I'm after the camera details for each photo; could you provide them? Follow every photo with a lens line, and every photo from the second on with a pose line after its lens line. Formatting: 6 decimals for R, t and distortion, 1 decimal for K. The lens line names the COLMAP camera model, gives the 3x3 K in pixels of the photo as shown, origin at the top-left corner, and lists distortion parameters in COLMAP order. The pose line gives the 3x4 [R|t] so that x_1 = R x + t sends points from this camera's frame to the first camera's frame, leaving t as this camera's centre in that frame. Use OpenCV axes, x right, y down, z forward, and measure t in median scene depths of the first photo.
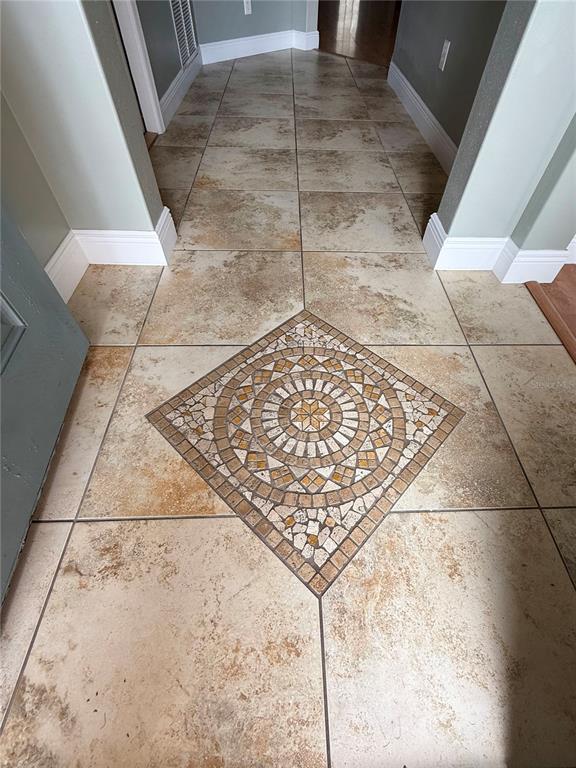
lens RADIAL K [[357.9, 0, 306.1], [0, 357.9, 374.4], [0, 0, 1]] dist [0.000432, -0.000156]
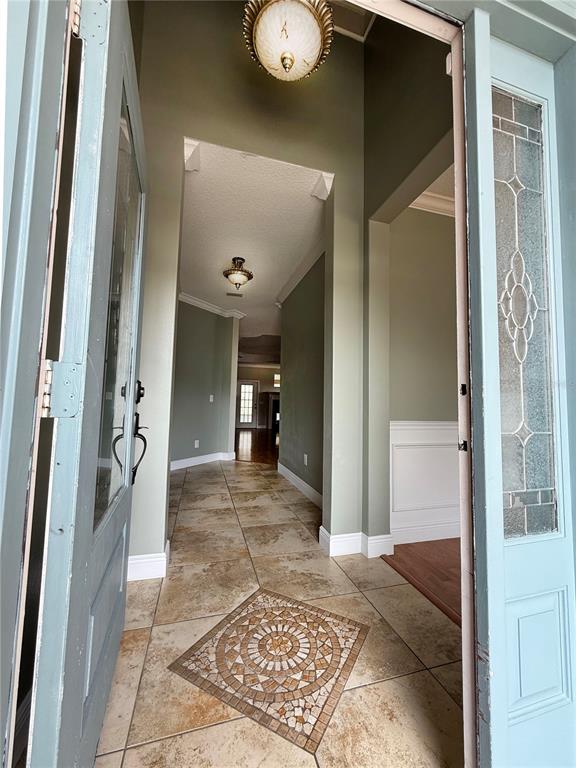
lens RADIAL K [[309.0, 0, 288.1], [0, 309.0, 382.4], [0, 0, 1]] dist [0.004007, 0.000335]
pose [[0.972144, -0.002290, 0.234373, -0.210114], [0.194825, 0.563814, -0.802594, 0.446446], [-0.130305, 0.825899, 0.548554, -0.548357]]
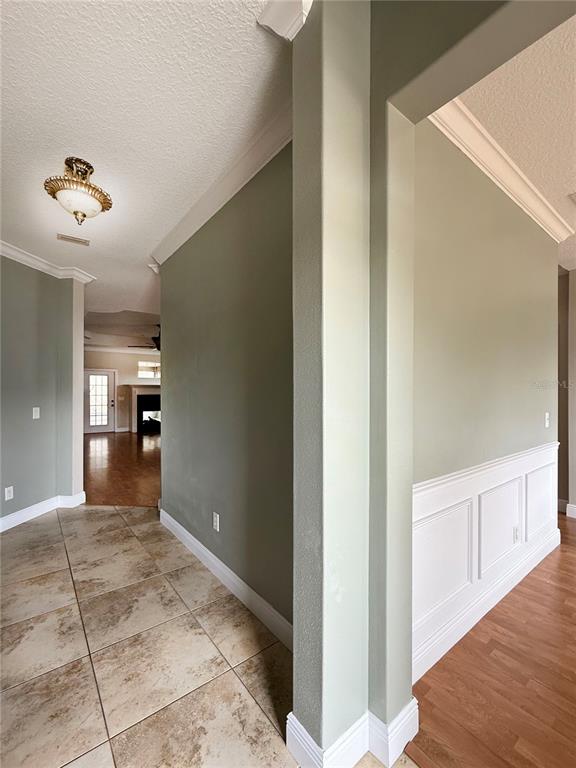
lens RADIAL K [[327.2, 0, 287.7], [0, 327.2, 391.9], [0, 0, 1]] dist [-0.003252, 0.000797]
pose [[0.807273, -0.040492, 0.588788, -0.137938], [0.483470, 0.617539, -0.620405, -0.515779], [-0.338478, 0.785497, 0.518099, -0.125220]]
